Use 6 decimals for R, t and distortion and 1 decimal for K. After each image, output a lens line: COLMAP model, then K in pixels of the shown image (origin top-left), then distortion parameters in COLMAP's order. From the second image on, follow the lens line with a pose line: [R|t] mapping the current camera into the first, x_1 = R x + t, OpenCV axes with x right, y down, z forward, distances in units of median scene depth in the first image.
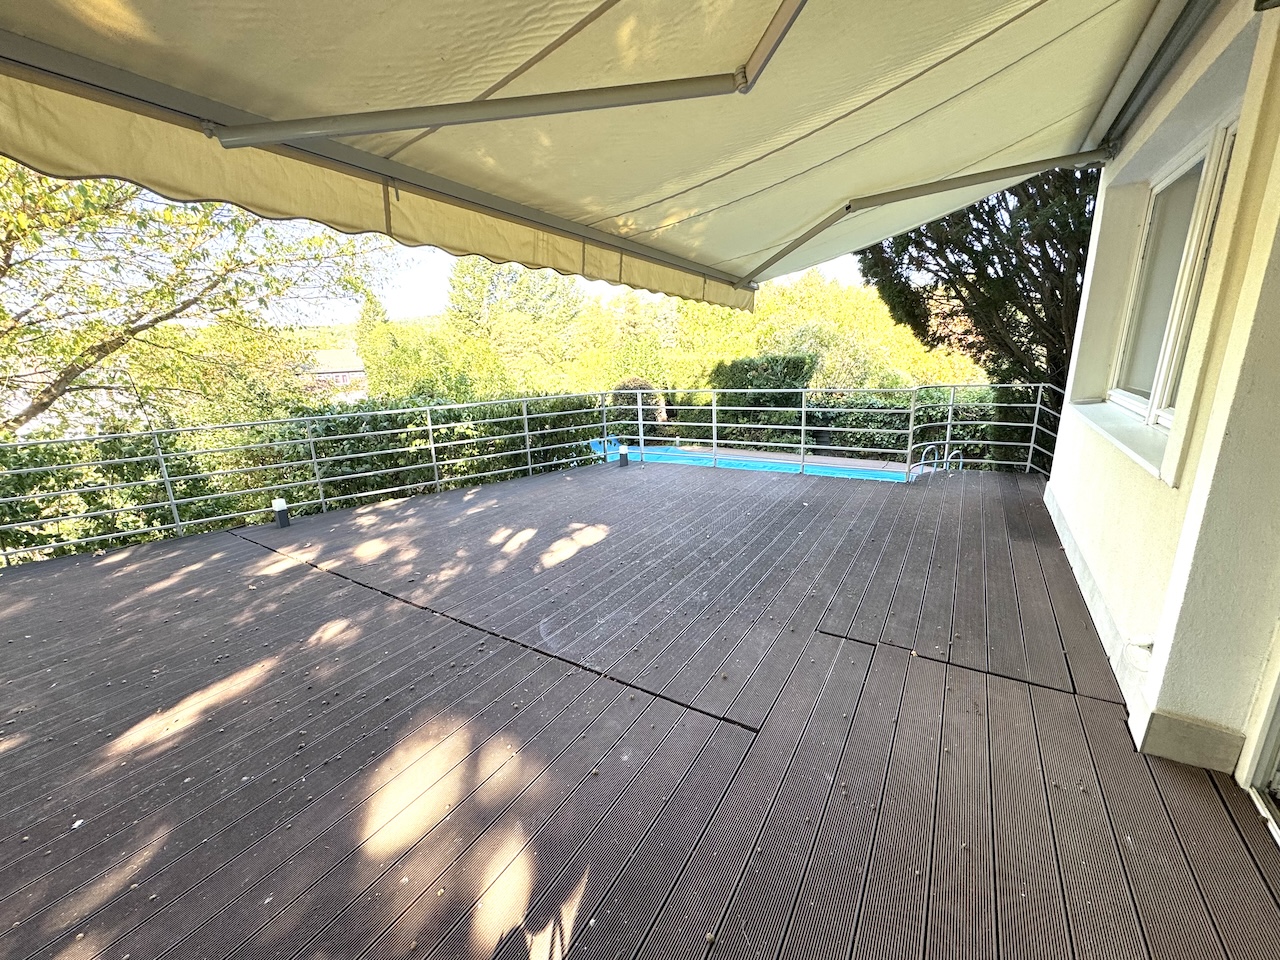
lens RADIAL K [[511.5, 0, 637.7], [0, 511.5, 481.4], [0, 0, 1]] dist [0.000448, -0.000970]
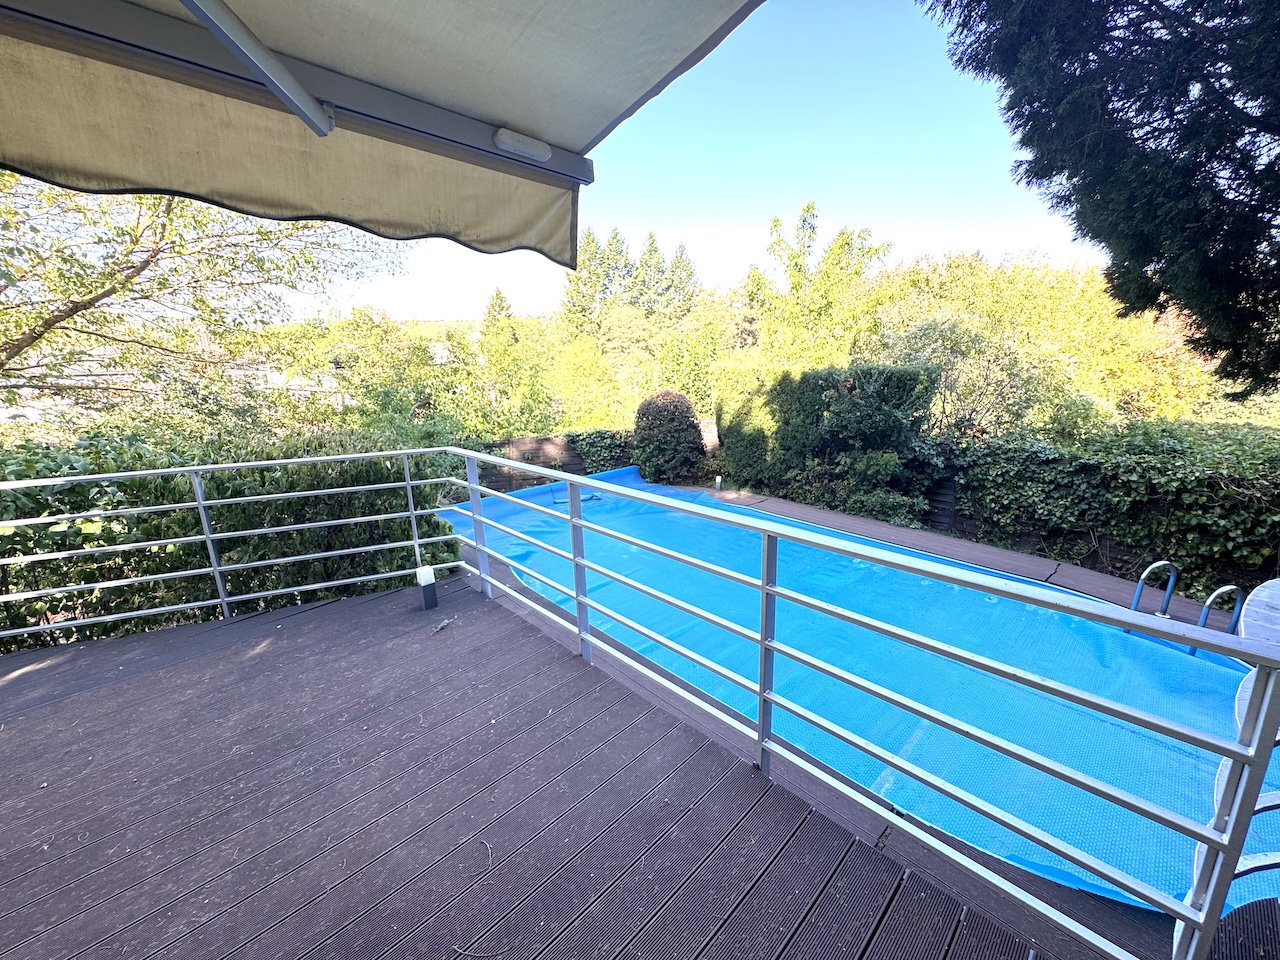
lens RADIAL K [[511.5, 0, 639.3], [0, 511.5, 480.8], [0, 0, 1]] dist [0.000448, -0.000970]
pose [[0.971261, 0.075276, -0.225799, 0.120964], [-0.073672, 0.997162, 0.015536, -0.077494], [0.226328, 0.001546, 0.974050, 0.260226]]
